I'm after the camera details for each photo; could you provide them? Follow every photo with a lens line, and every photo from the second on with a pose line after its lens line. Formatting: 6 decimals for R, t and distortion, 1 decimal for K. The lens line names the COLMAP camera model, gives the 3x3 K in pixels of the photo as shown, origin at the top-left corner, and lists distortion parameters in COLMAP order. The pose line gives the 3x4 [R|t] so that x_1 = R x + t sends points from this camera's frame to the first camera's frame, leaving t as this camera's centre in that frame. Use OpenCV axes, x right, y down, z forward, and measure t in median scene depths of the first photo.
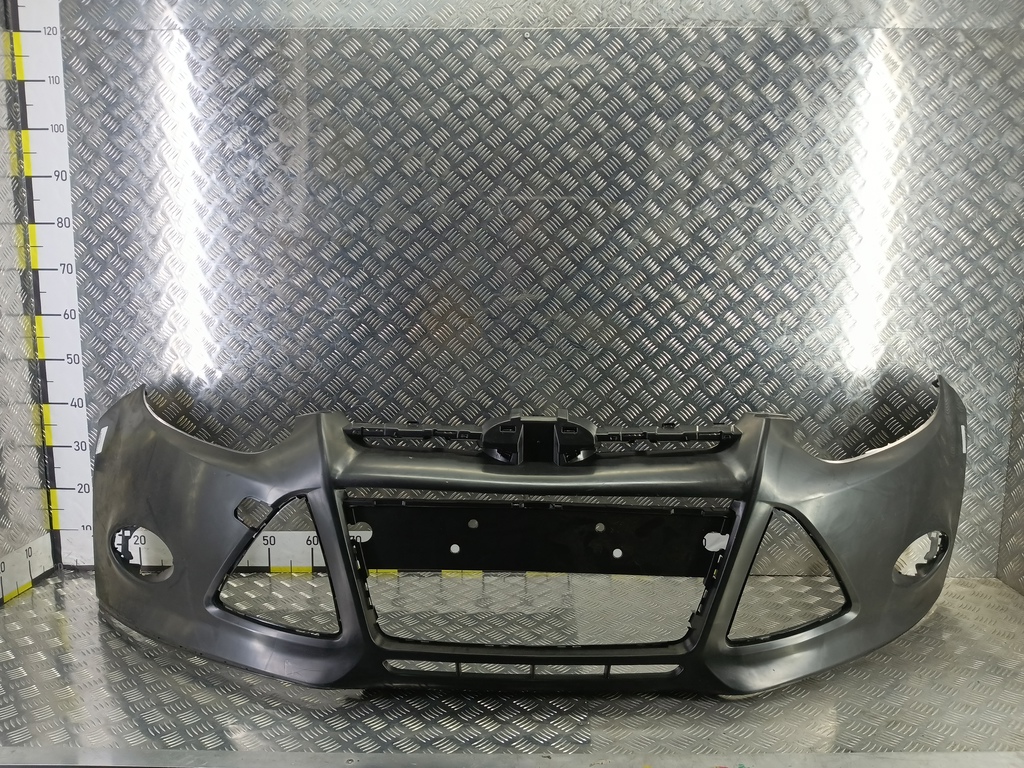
lens RADIAL K [[780.8, 0, 512.0], [0, 780.8, 408.4], [0, 0, 1]] dist [0.058788, -0.085496]
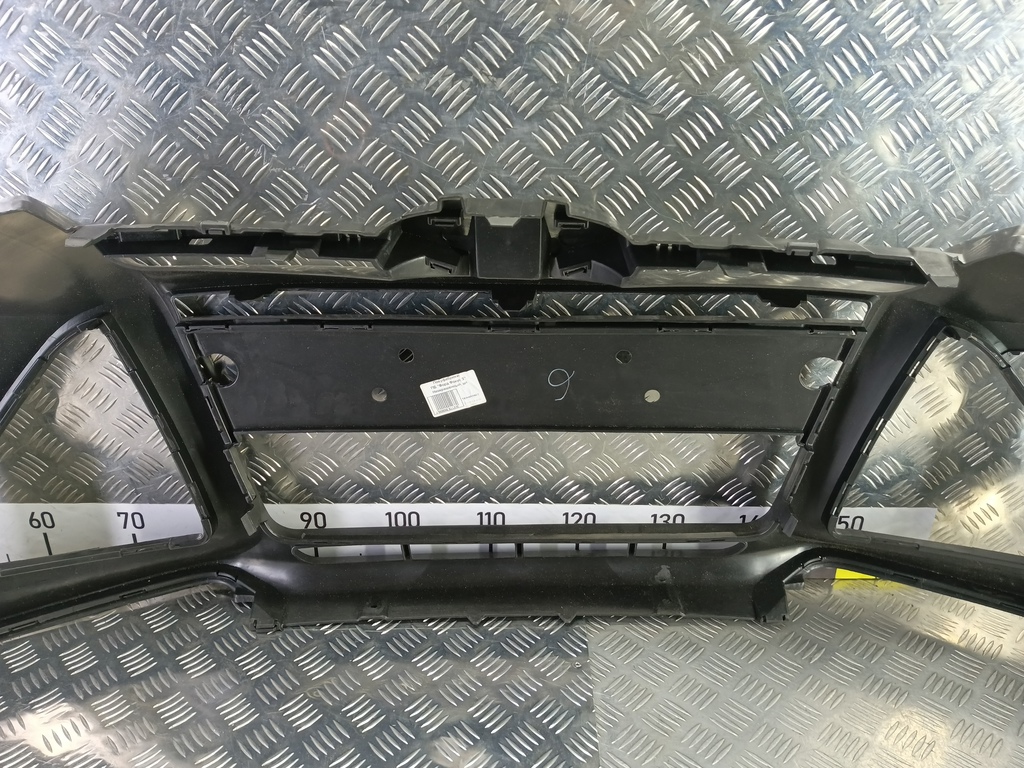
lens RADIAL K [[780.8, 0, 518.2], [0, 780.8, 389.7], [0, 0, 1]] dist [0.058788, -0.085496]
pose [[0.999408, -0.002213, 0.034343, 0.018502], [-0.008237, 0.953546, 0.301135, -0.057448], [-0.033414, -0.301240, 0.952963, 0.588246]]
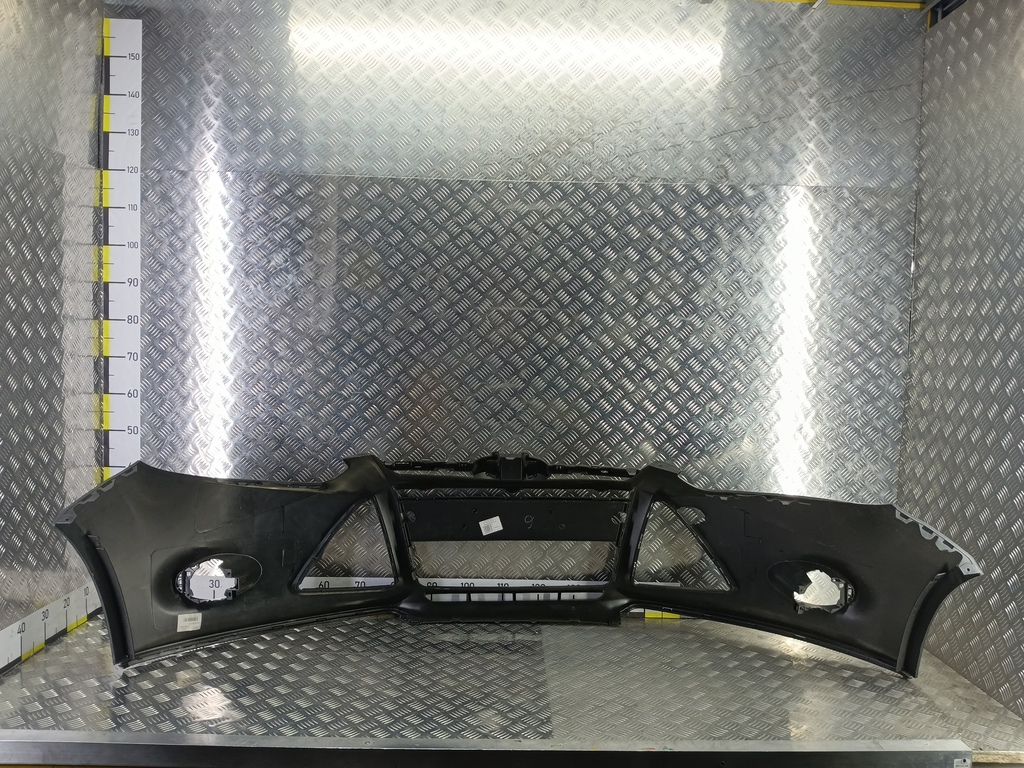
lens RADIAL K [[908.0, 0, 514.1], [0, 908.0, 388.2], [0, 0, 1]] dist [0.063276, -0.022211]
pose [[0.999377, 0.018858, 0.029832, -0.013457], [-0.015087, 0.992420, -0.121963, 0.037875], [-0.031906, 0.121437, 0.992086, -0.440140]]
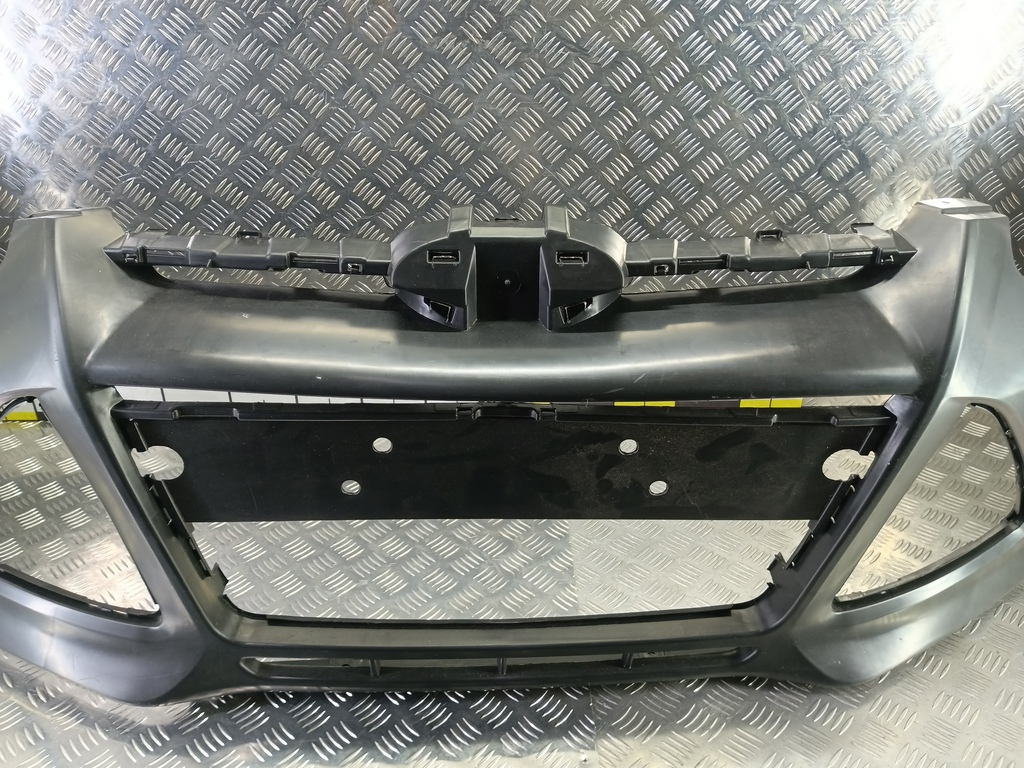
lens RADIAL K [[780.8, 0, 510.2], [0, 780.8, 380.3], [0, 0, 1]] dist [0.058788, -0.085496]
pose [[0.999000, -0.023602, 0.037963, 0.003920], [0.010072, 0.946254, 0.323268, -0.013882], [-0.043552, -0.322562, 0.945546, 0.130236]]
